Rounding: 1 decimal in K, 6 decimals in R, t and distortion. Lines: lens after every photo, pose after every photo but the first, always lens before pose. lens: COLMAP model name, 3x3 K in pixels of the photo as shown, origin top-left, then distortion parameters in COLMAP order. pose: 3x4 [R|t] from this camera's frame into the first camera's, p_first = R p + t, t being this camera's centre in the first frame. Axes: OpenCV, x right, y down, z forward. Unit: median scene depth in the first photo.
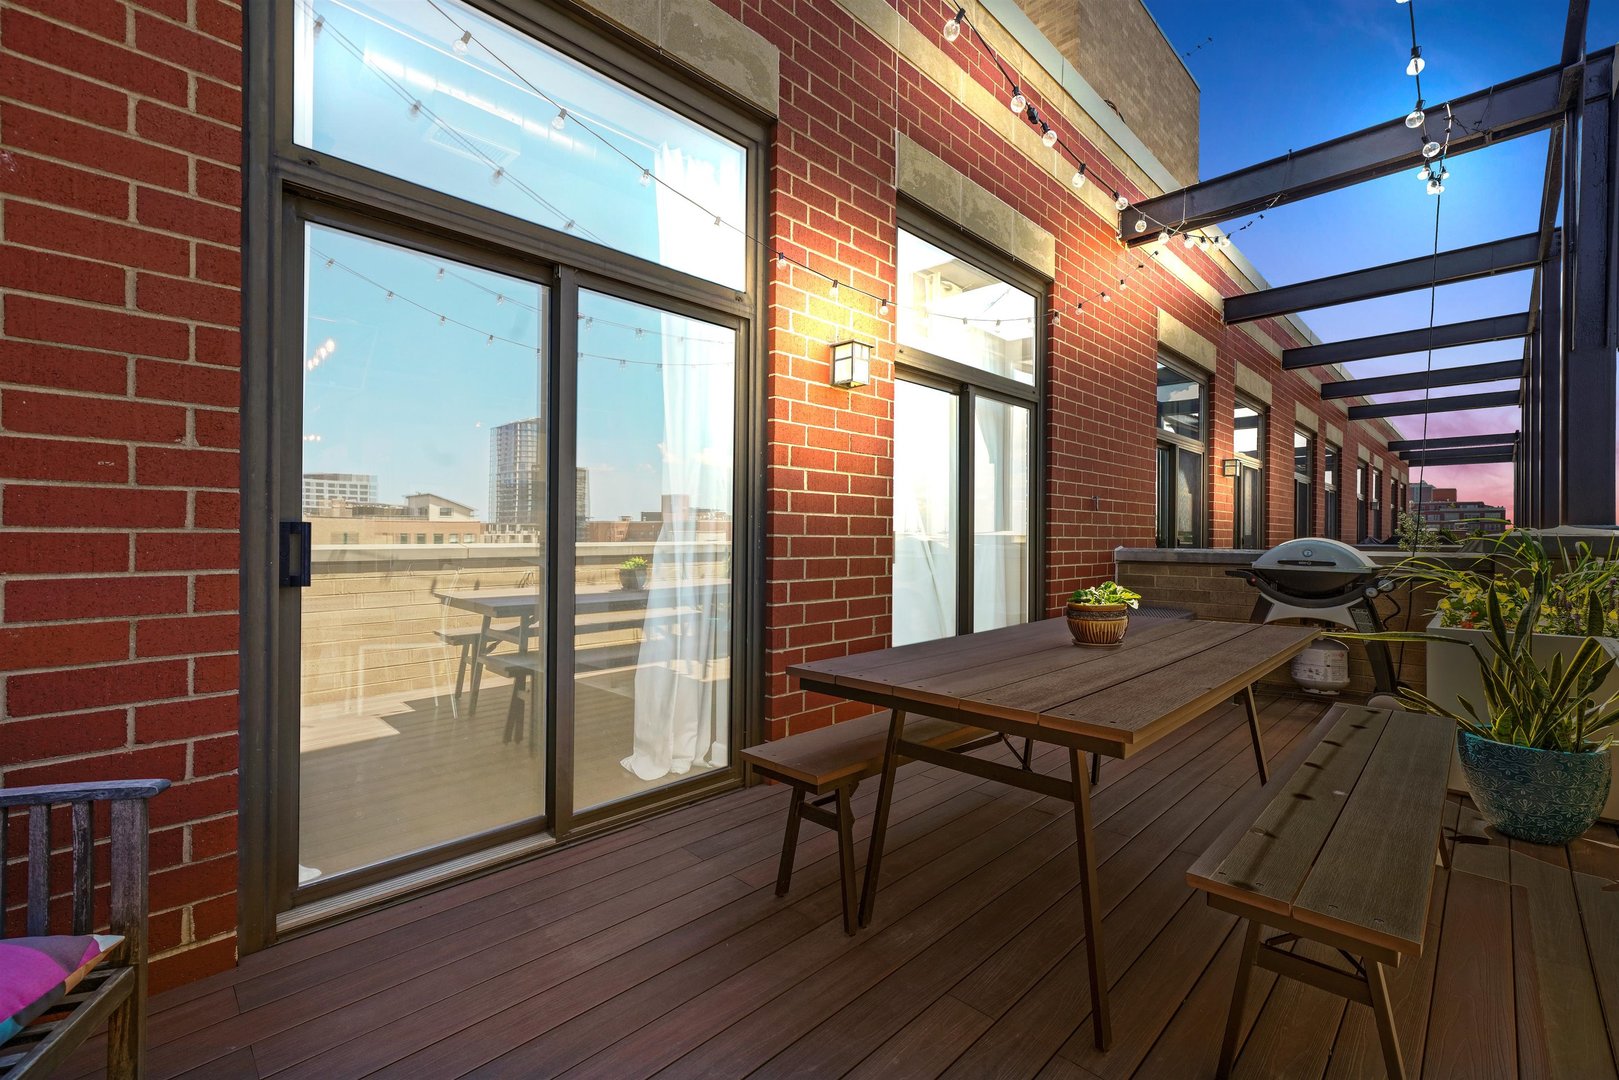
lens RADIAL K [[699.9, 0, 809.5], [0, 699.9, 540.0], [0, 0, 1]] dist [-0.000940, 0.000094]
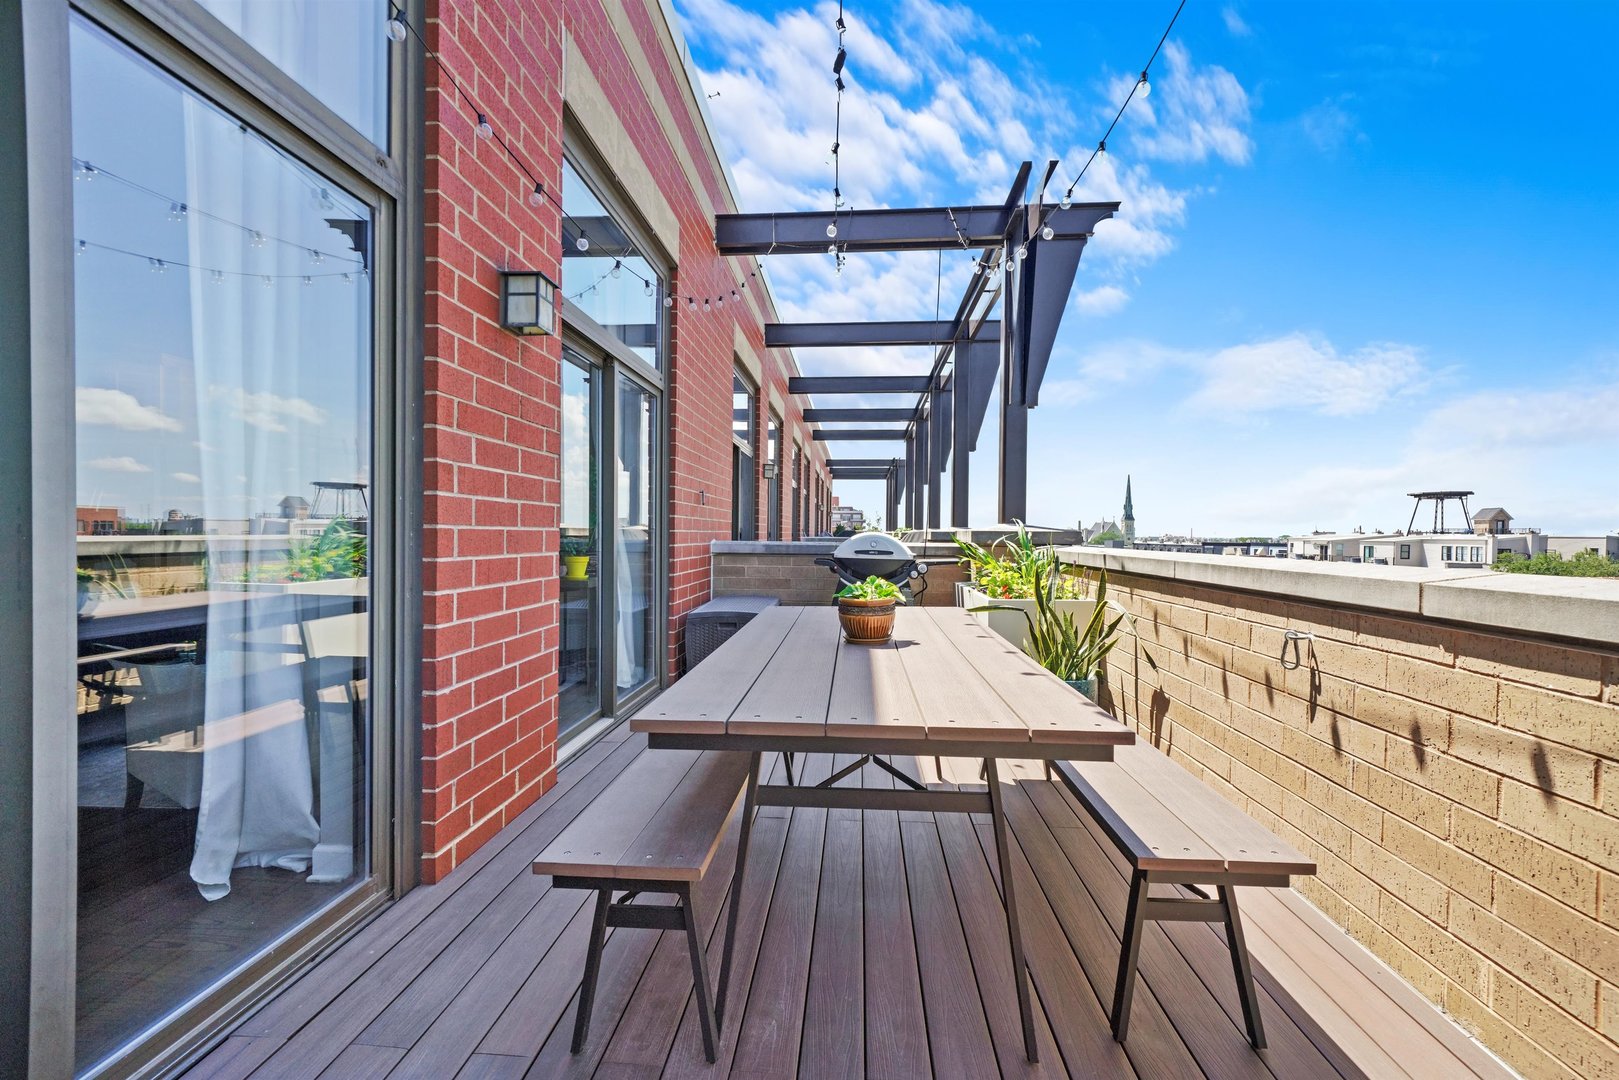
lens RADIAL K [[677.6, 0, 811.1], [0, 677.6, 550.0], [0, 0, 1]] dist [0.000622, 0.000084]
pose [[0.760955, -0.014862, 0.648634, -0.143376], [-0.001264, 0.999702, 0.024388, -0.000016], [-0.648803, -0.019378, 0.760709, 0.172902]]
